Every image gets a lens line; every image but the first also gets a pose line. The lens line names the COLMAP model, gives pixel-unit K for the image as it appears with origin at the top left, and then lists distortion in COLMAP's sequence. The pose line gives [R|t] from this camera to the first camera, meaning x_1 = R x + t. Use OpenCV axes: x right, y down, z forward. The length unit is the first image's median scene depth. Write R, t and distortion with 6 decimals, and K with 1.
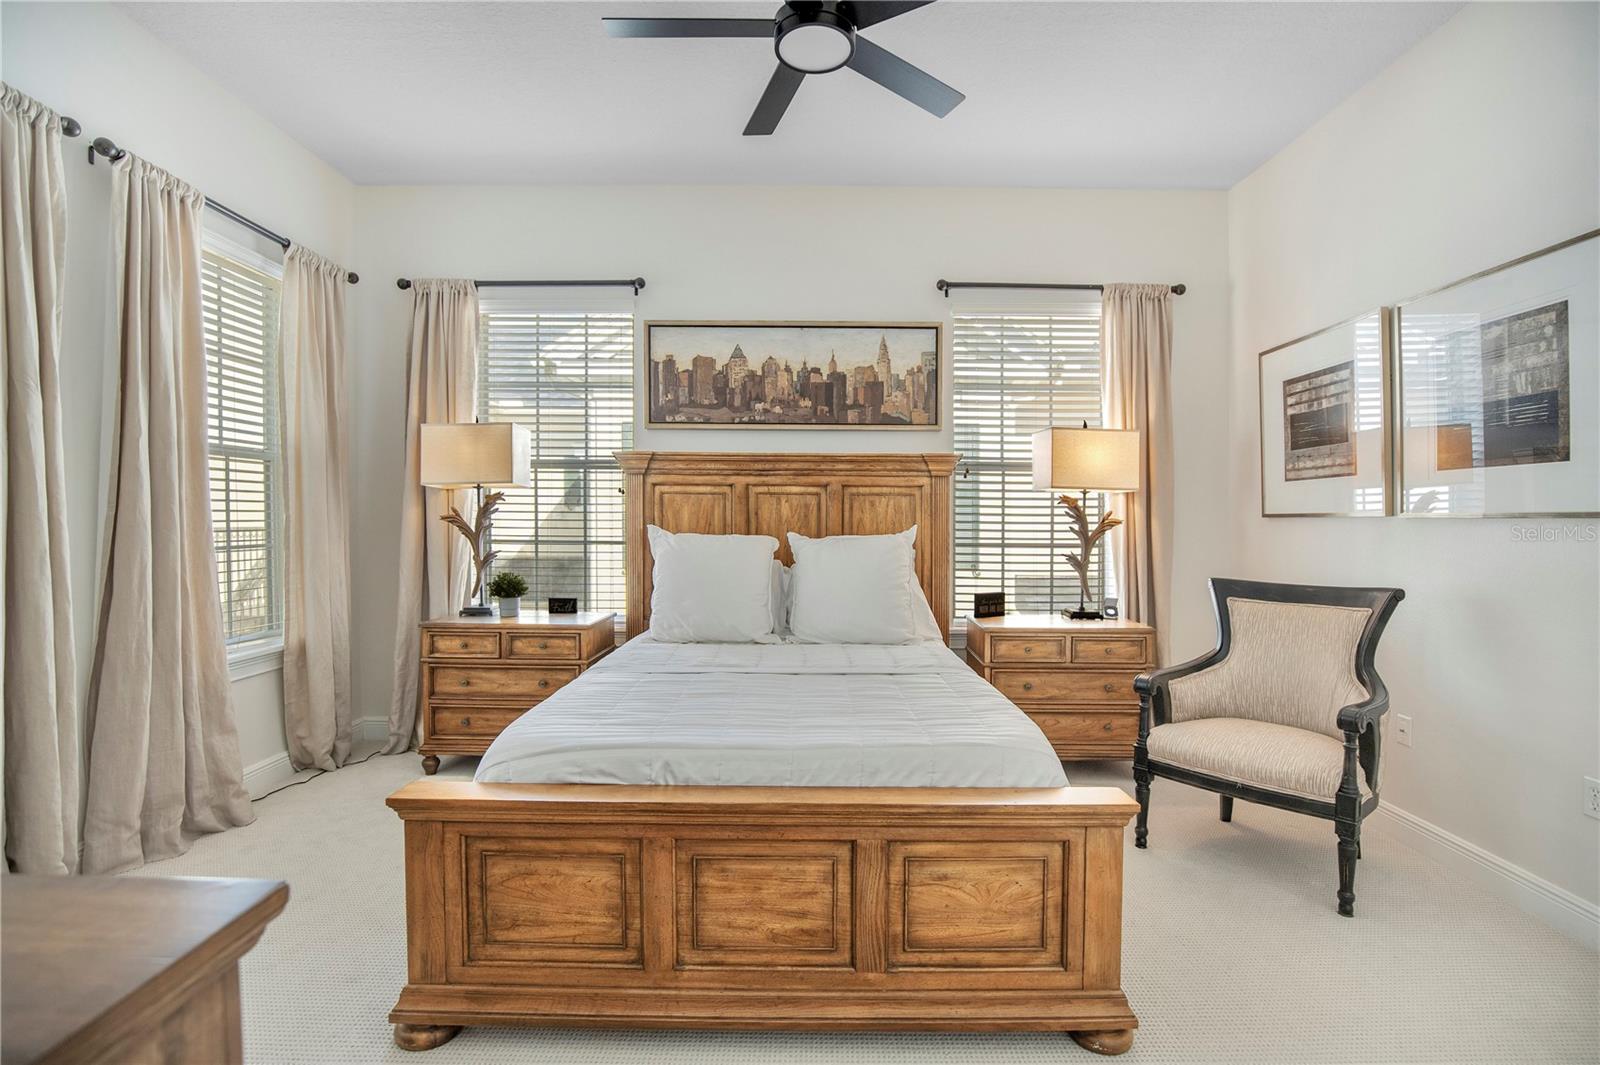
lens RADIAL K [[746.3, 0, 798.2], [0, 746.3, 533.0], [0, 0, 1]] dist [-0.025624, 0.006358]
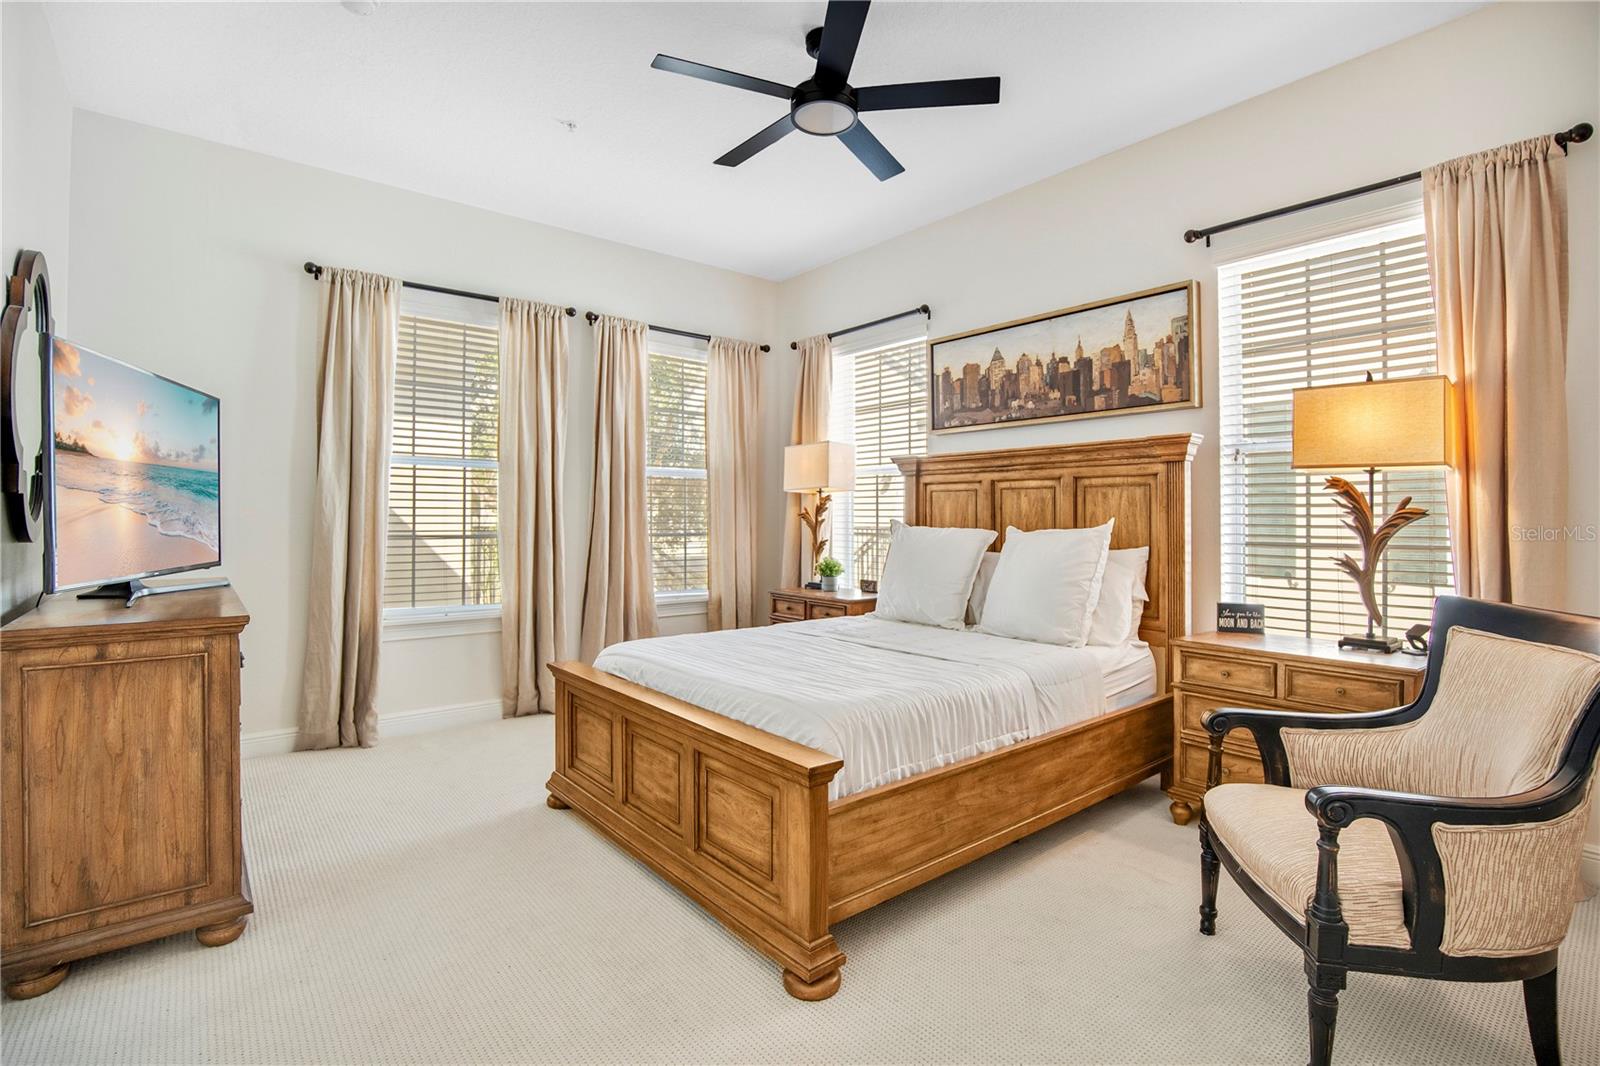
lens RADIAL K [[746.3, 0, 804.5], [0, 746.3, 521.2], [0, 0, 1]] dist [-0.025624, 0.006358]
pose [[0.648307, -0.001312, -0.761378, 0.552401], [-0.016691, 0.999734, -0.015934, 0.012420], [0.761196, 0.023038, 0.648113, 0.125915]]
